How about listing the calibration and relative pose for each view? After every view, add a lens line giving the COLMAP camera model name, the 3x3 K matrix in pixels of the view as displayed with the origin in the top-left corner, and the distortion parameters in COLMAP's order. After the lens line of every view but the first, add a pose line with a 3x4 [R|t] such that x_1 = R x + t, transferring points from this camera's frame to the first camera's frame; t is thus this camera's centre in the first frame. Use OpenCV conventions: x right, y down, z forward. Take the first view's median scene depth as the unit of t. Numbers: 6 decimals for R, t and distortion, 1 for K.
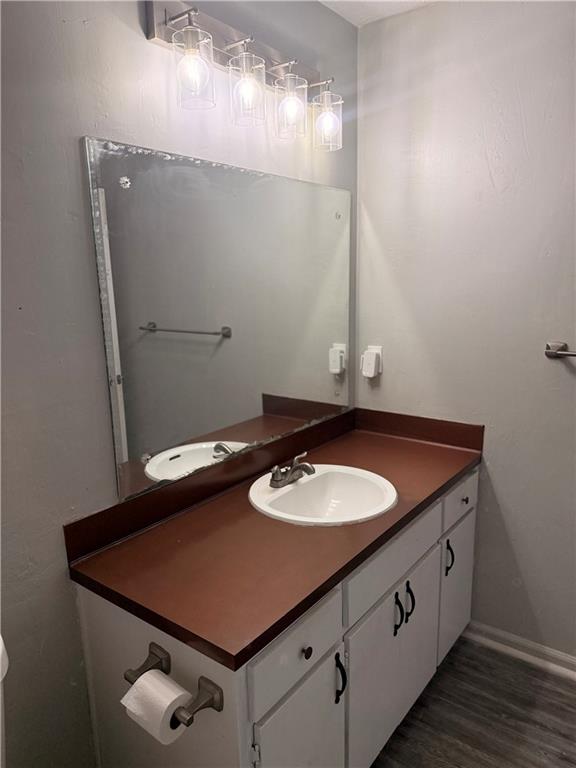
lens RADIAL K [[541.4, 0, 286.4], [0, 541.4, 382.0], [0, 0, 1]] dist [0.028055, -0.036649]
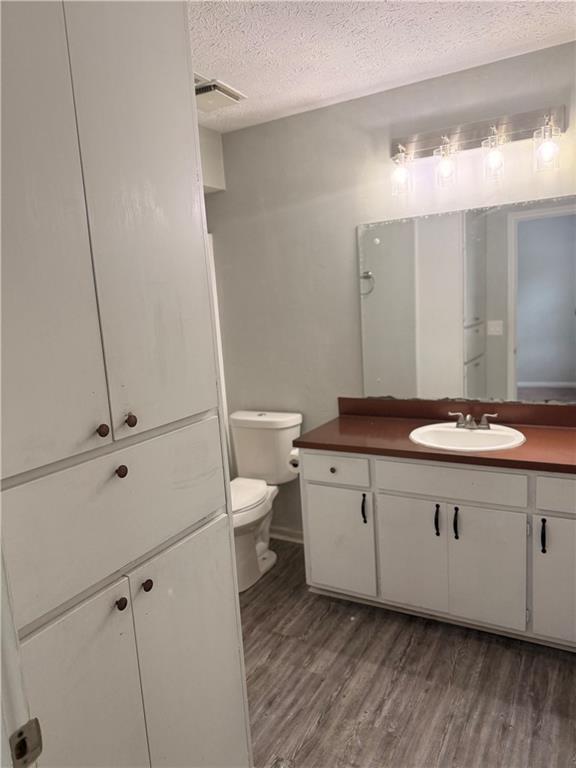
lens RADIAL K [[541.4, 0, 286.0], [0, 541.4, 385.0], [0, 0, 1]] dist [0.028055, -0.036649]
pose [[0.128093, 0.160347, -0.978714, 1.331644], [-0.134574, 0.980526, 0.143031, -0.062383], [0.982589, 0.113388, 0.147177, 0.324207]]
